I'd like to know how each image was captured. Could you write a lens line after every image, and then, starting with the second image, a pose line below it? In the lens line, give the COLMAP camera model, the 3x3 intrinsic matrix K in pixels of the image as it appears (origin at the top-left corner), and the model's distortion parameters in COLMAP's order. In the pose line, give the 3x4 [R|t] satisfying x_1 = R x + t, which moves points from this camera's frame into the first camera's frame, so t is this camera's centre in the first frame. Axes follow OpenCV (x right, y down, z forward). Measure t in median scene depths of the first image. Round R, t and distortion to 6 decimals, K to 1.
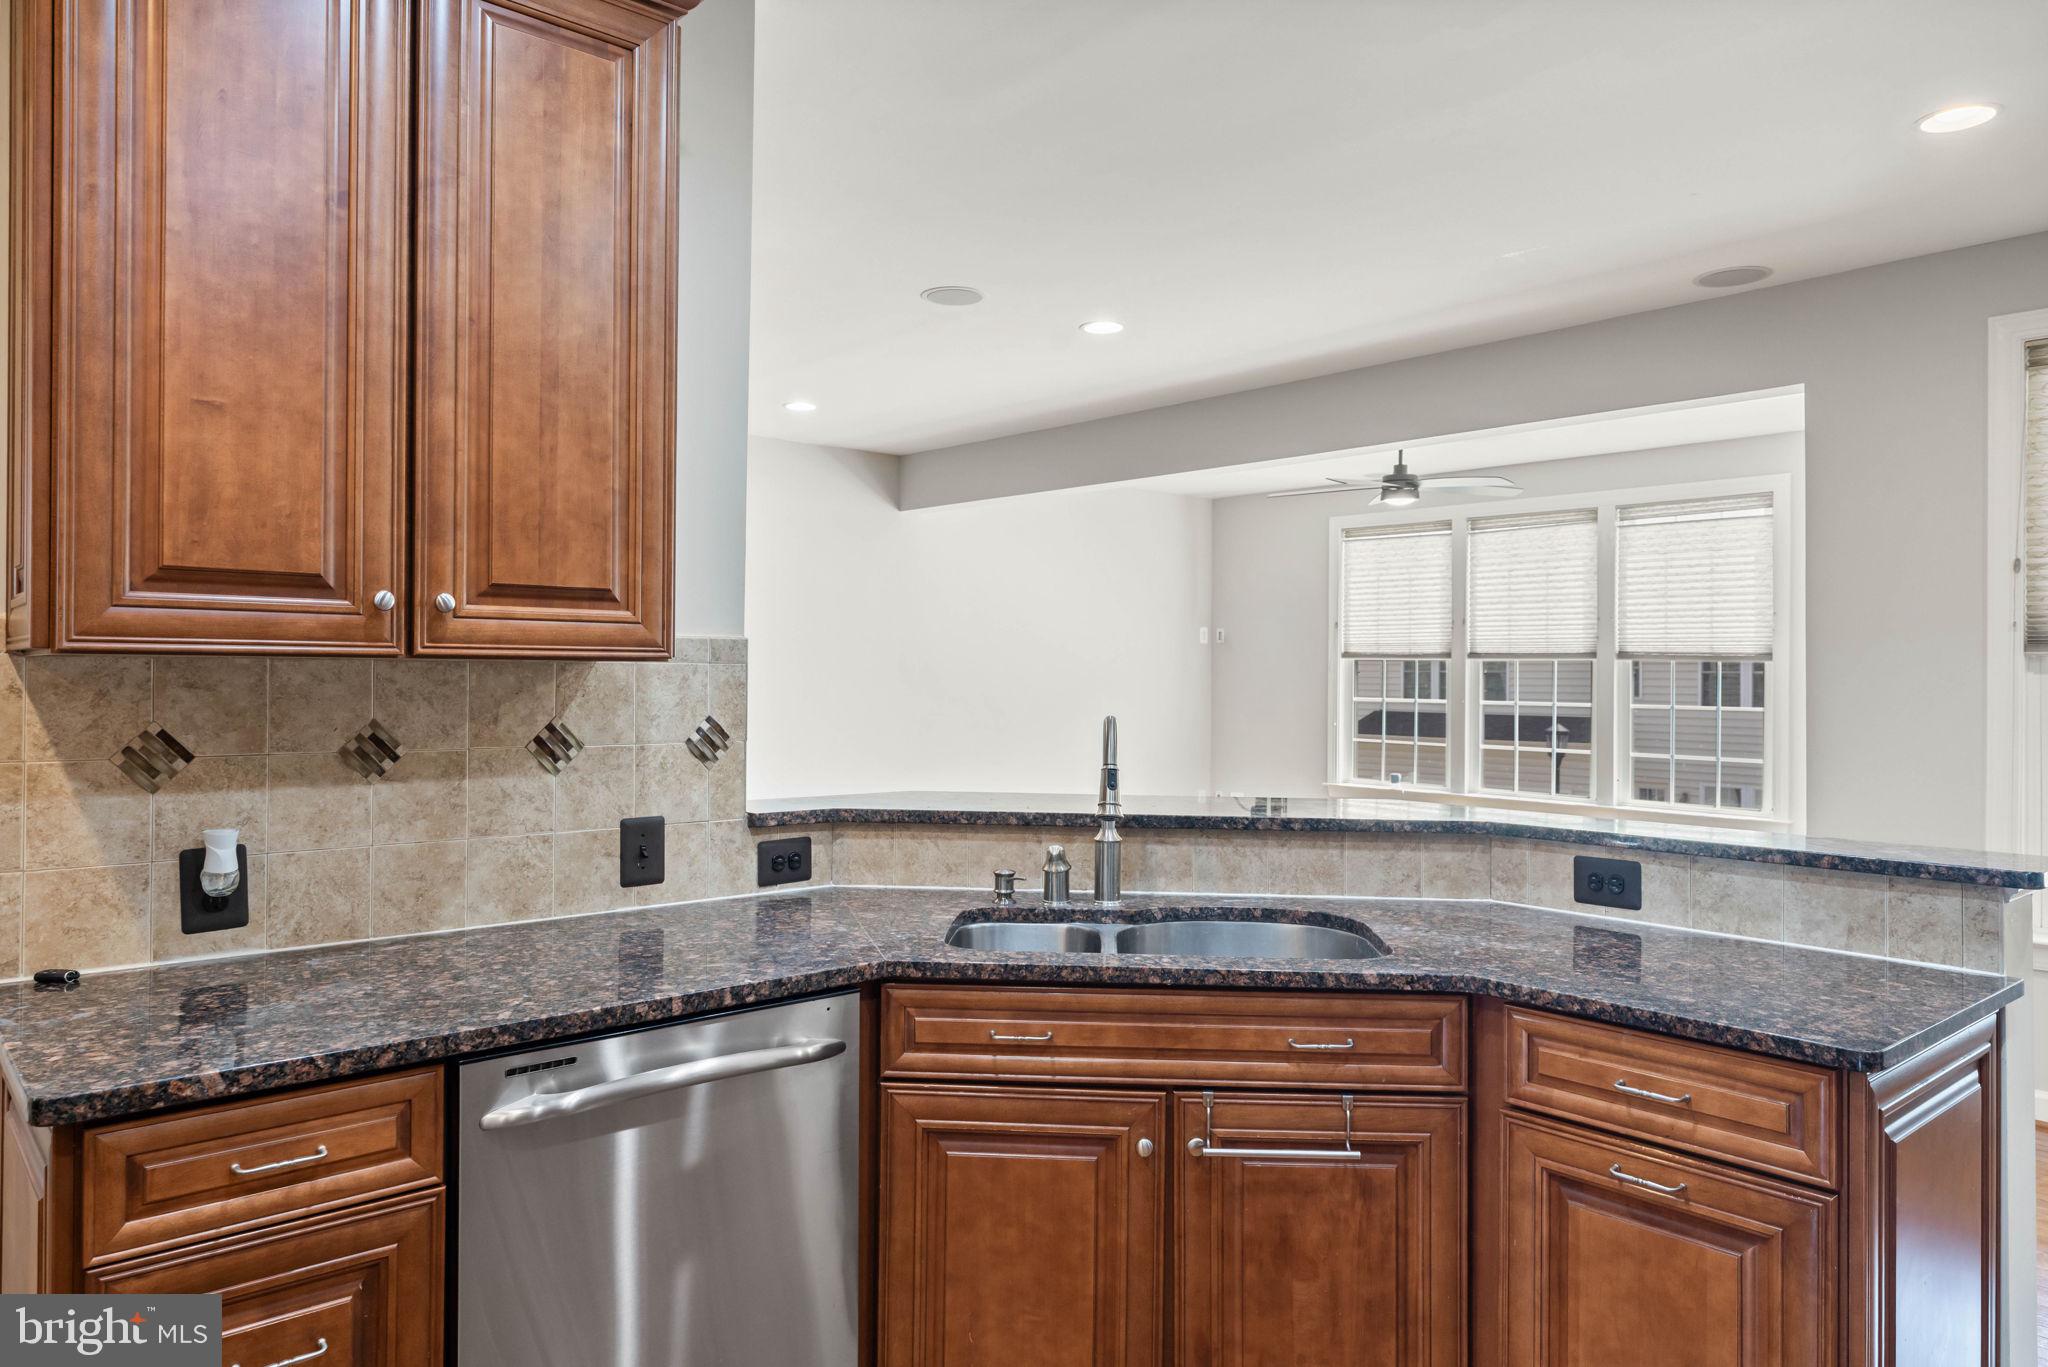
lens RADIAL K [[1340.9, 0, 1012.6], [0, 1340.9, 671.1], [0, 0, 1]] dist [0.003016, 0.001384]
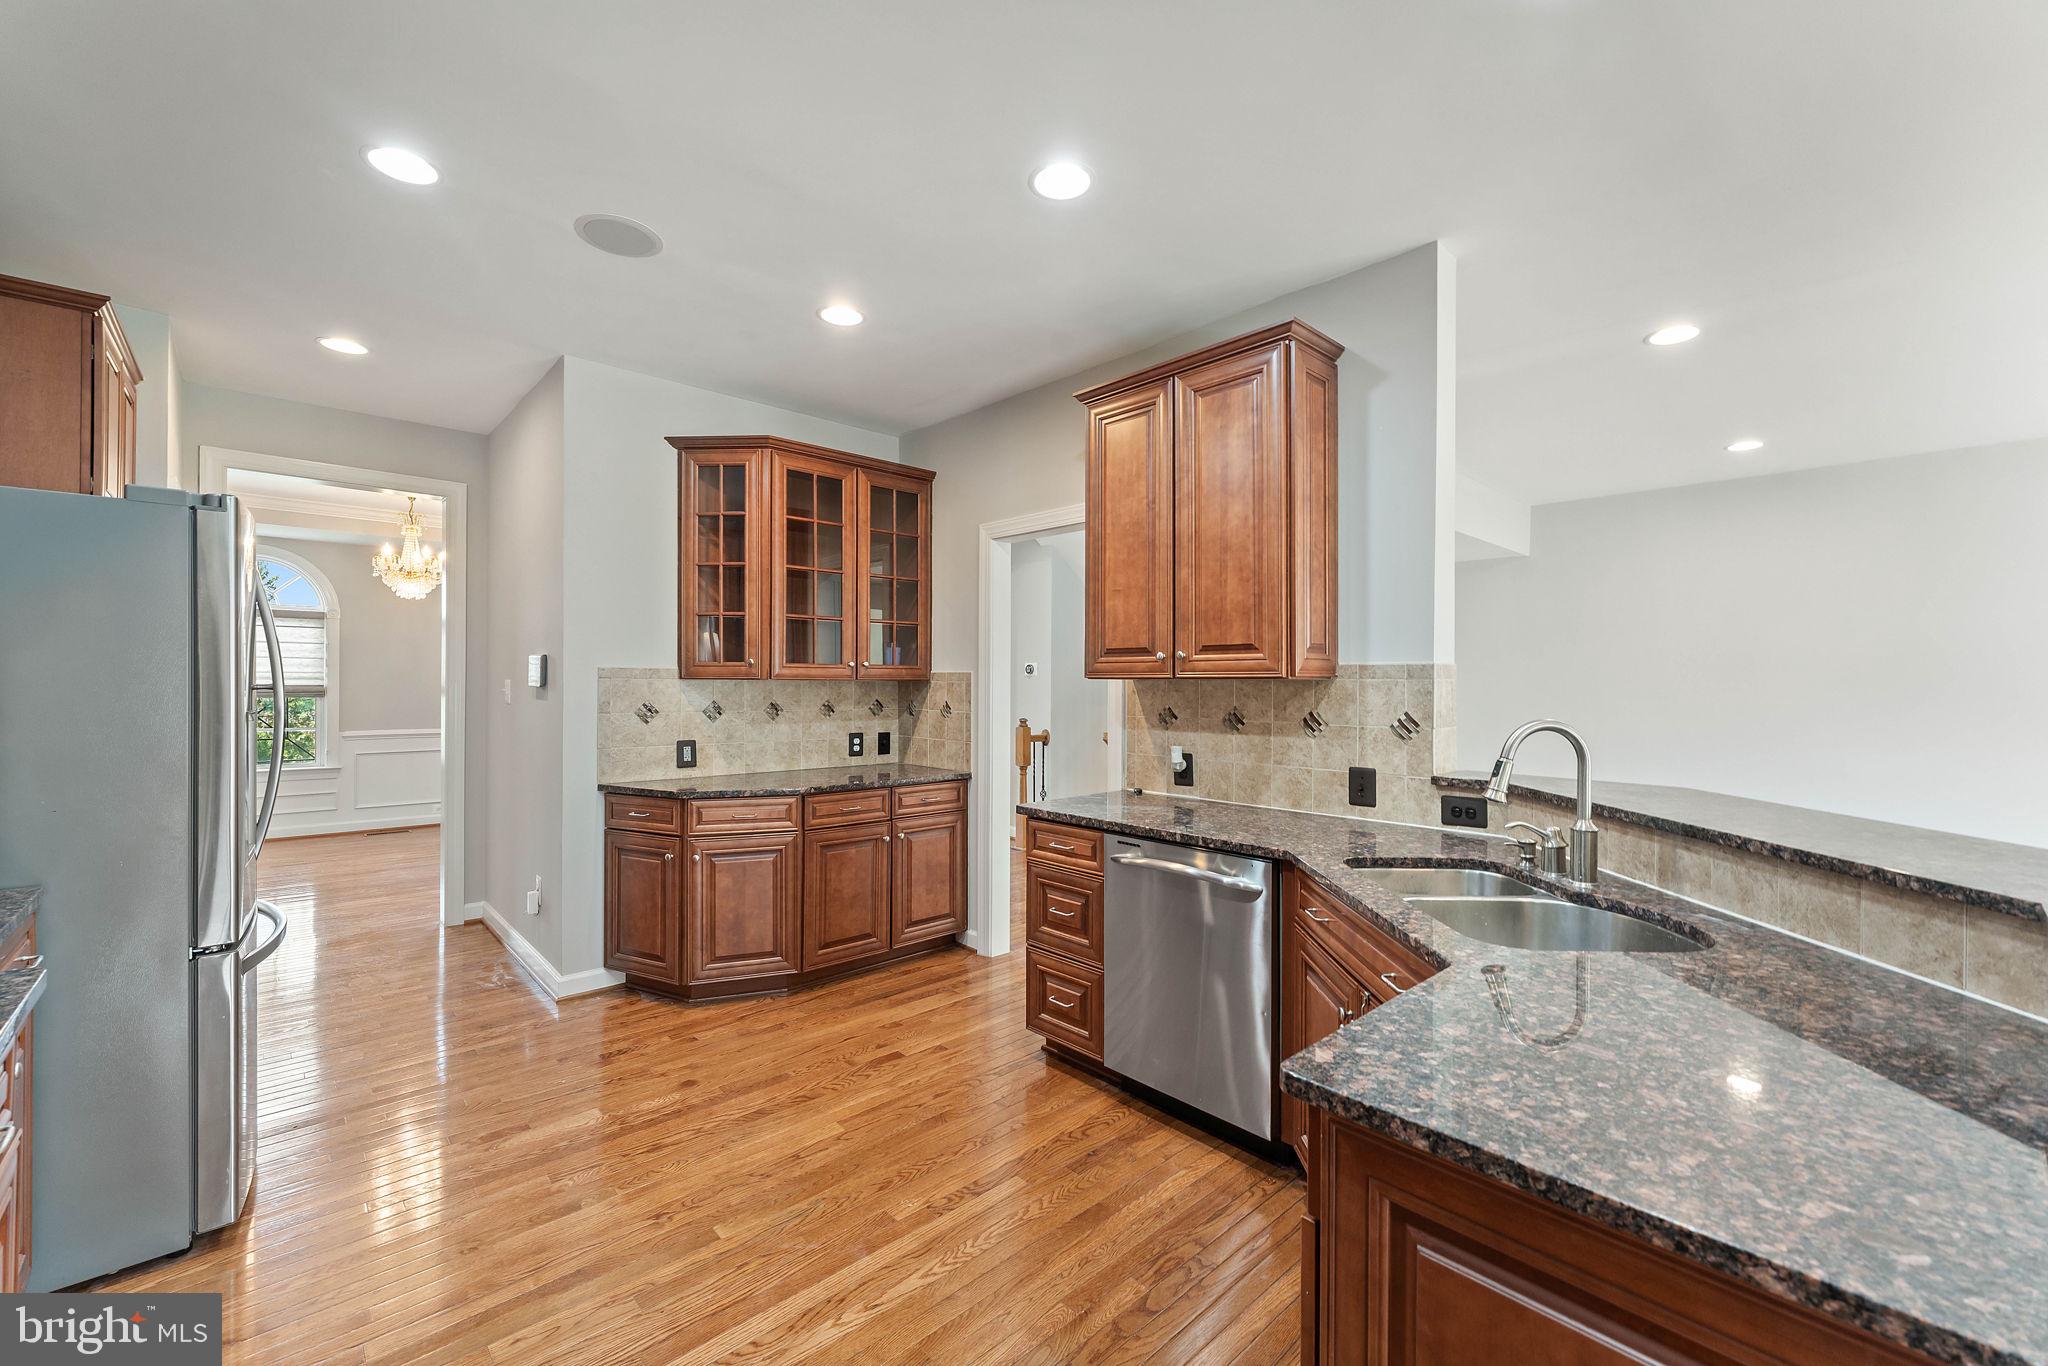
lens RADIAL K [[835.3, 0, 1016.5], [0, 835.3, 688.7], [0, 0, 1]] dist [-0.001666, -0.000121]
pose [[0.017058, -0.003316, -0.999849, 0.968059], [-0.002571, 0.999991, -0.003361, 0.012597], [0.999851, 0.002628, 0.017049, 0.630112]]
